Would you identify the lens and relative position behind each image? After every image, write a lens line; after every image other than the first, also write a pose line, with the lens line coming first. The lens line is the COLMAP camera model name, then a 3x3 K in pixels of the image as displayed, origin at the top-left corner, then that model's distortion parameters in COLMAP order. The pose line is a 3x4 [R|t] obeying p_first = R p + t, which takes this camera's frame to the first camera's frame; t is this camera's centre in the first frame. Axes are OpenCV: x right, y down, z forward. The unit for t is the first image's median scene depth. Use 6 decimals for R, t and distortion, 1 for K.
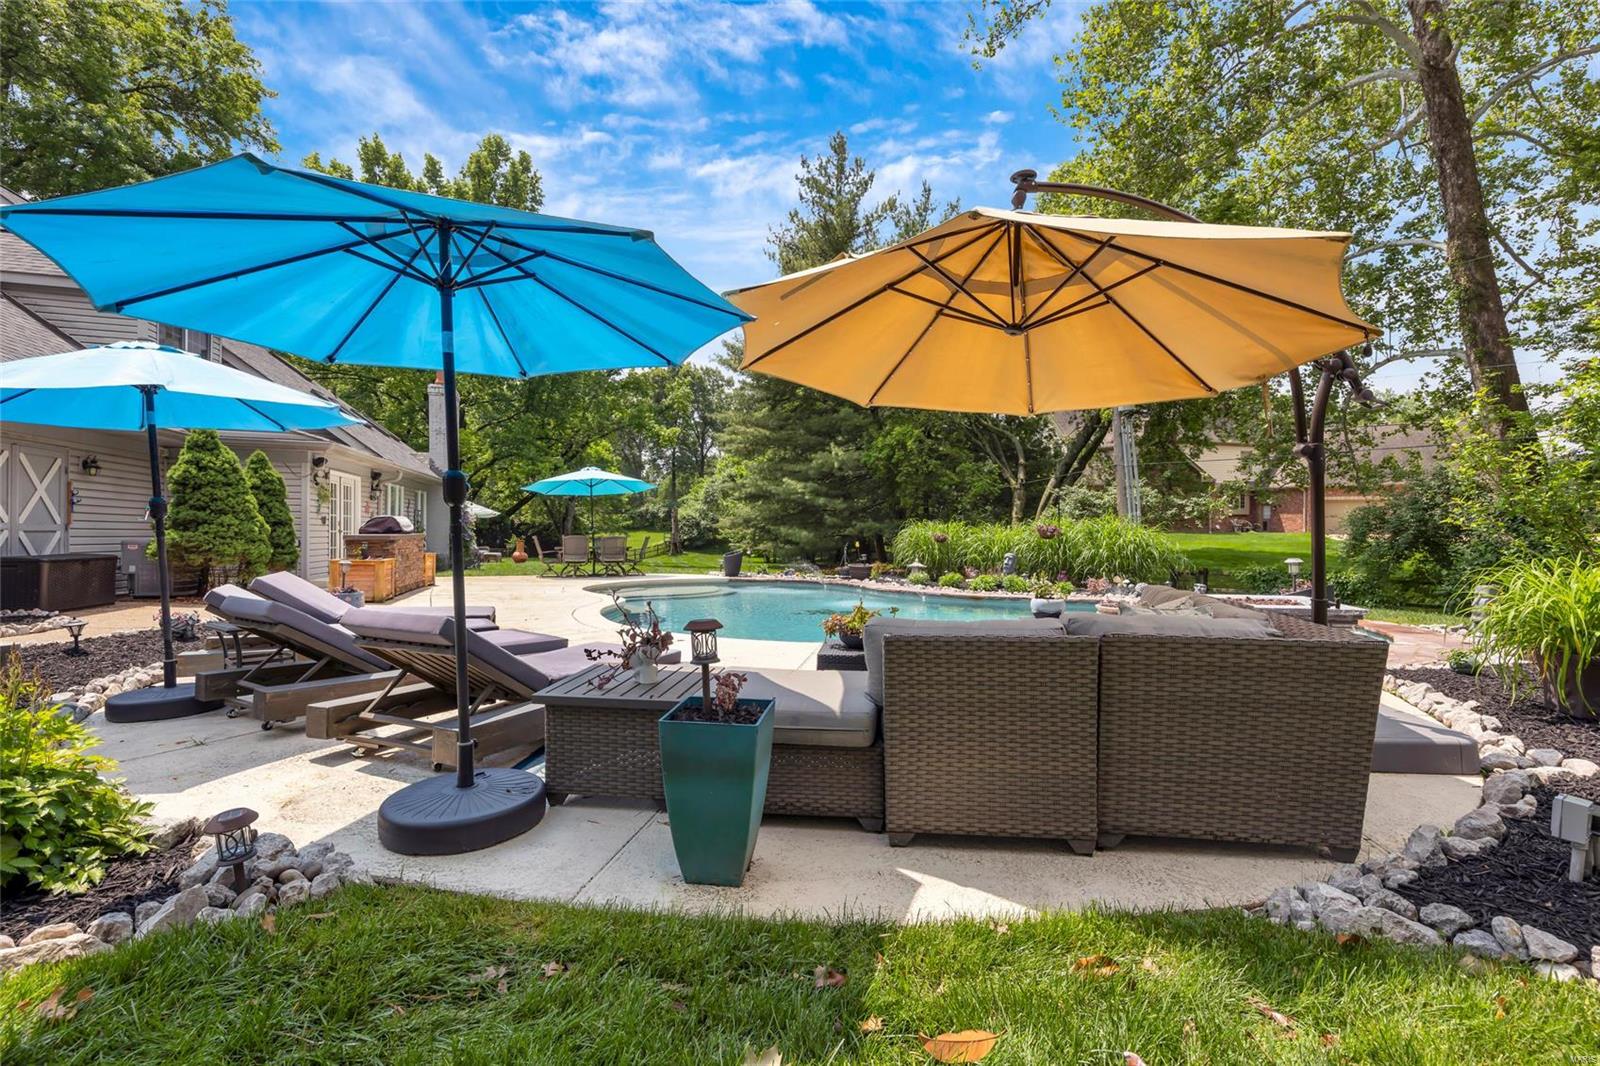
lens RADIAL K [[720.3, 0, 809.6], [0, 720.3, 543.5], [0, 0, 1]] dist [0.004655, -0.000317]
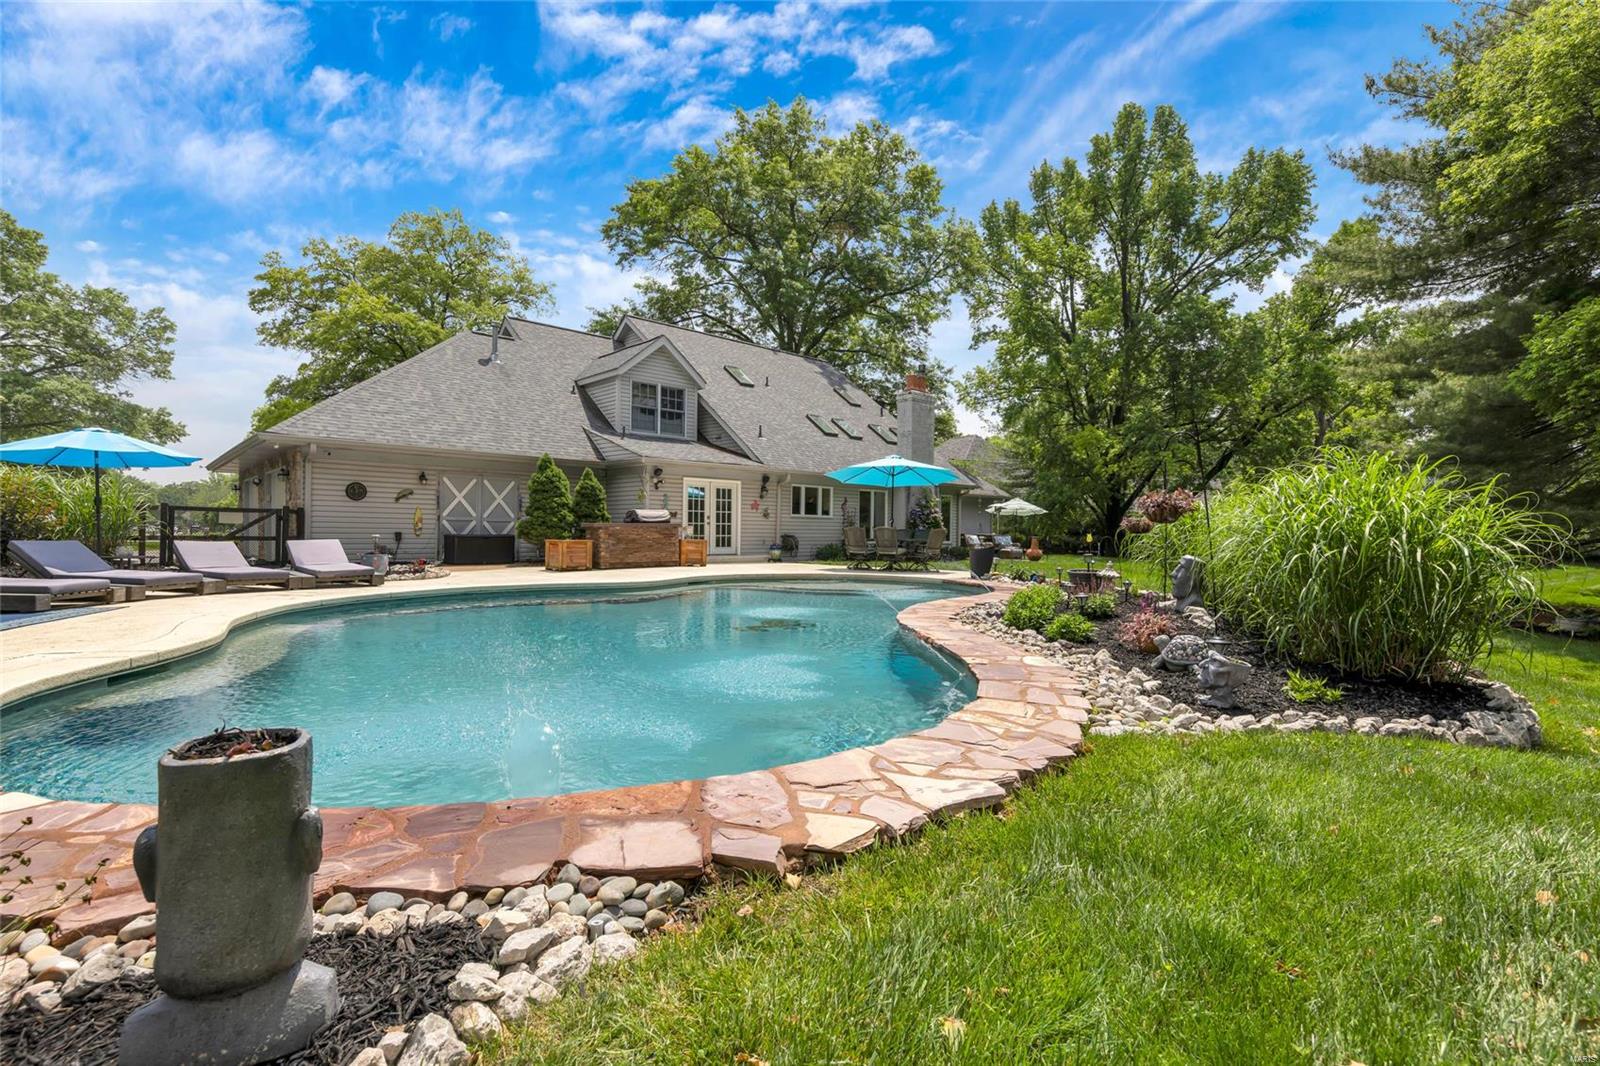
lens RADIAL K [[720.3, 0, 803.8], [0, 720.3, 534.0], [0, 0, 1]] dist [0.004655, -0.000317]
pose [[0.433966, 0.003632, -0.900922, 0.775968], [-0.020797, 0.999766, -0.005987, 0.008252], [0.900689, 0.021335, 0.433940, 0.763086]]
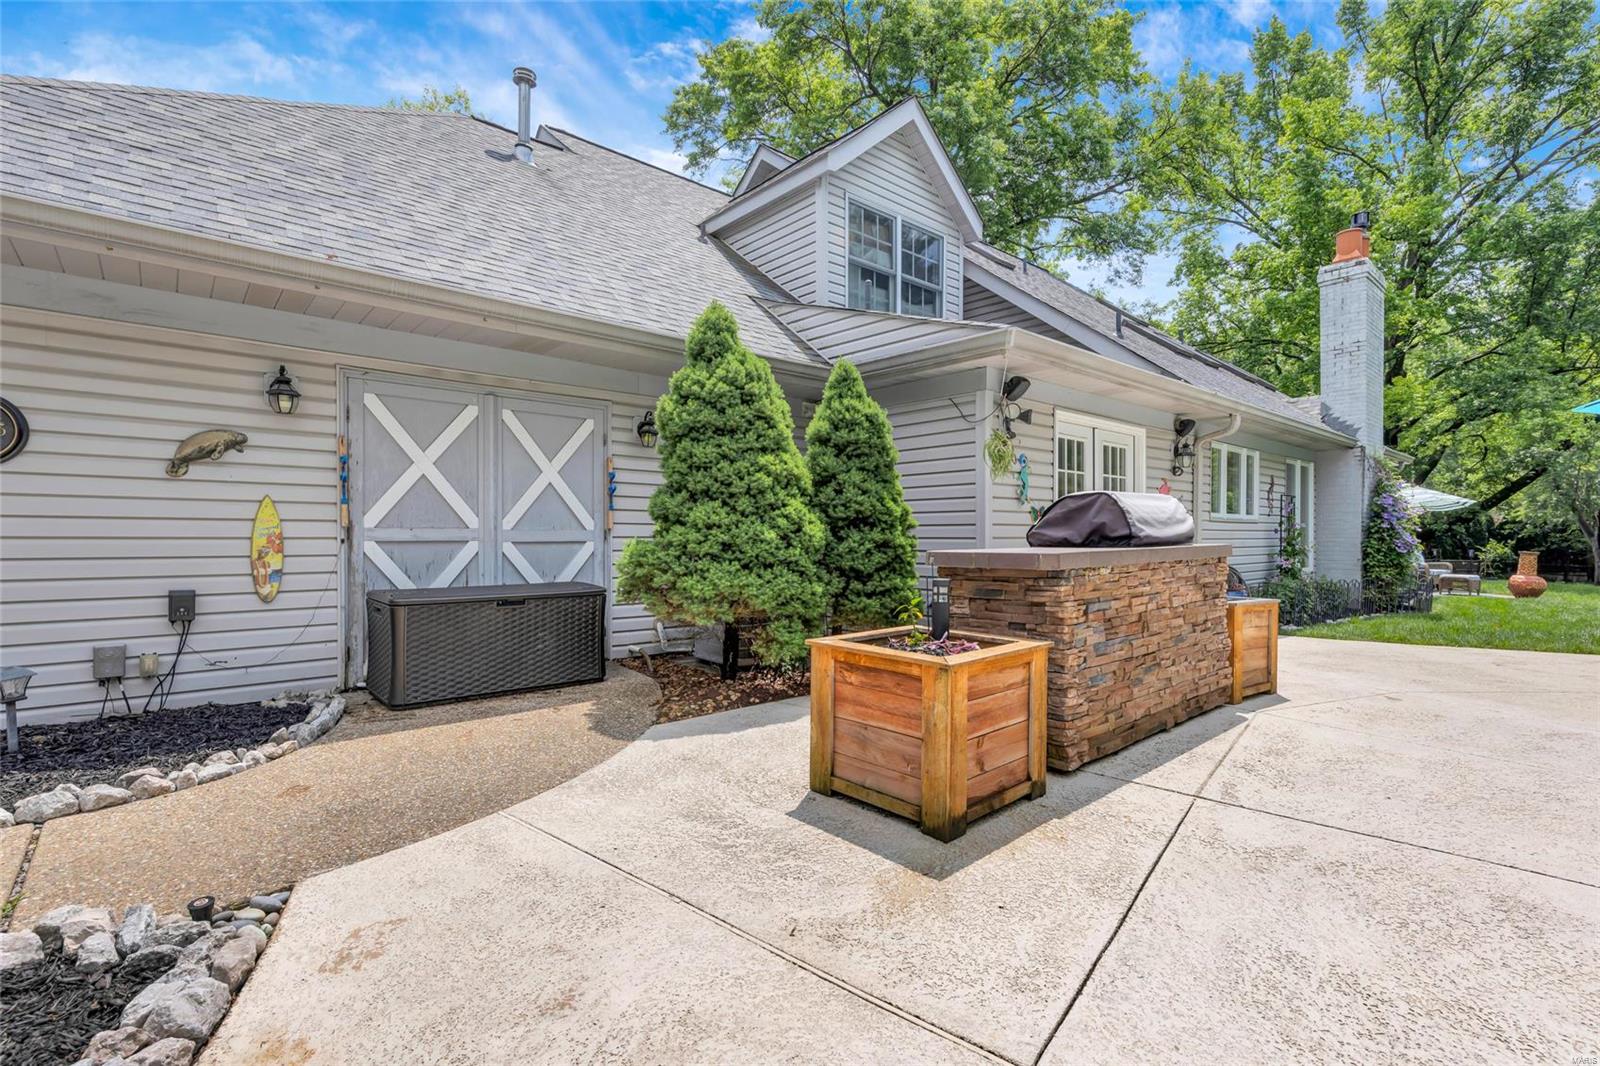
lens RADIAL K [[720.3, 0, 807.4], [0, 720.3, 538.5], [0, 0, 1]] dist [0.004655, -0.000317]
pose [[0.417258, -0.002587, -0.908784, -0.366134], [-0.008814, 0.999937, -0.006894, -0.014483], [0.908745, 0.010887, 0.417209, 0.797906]]
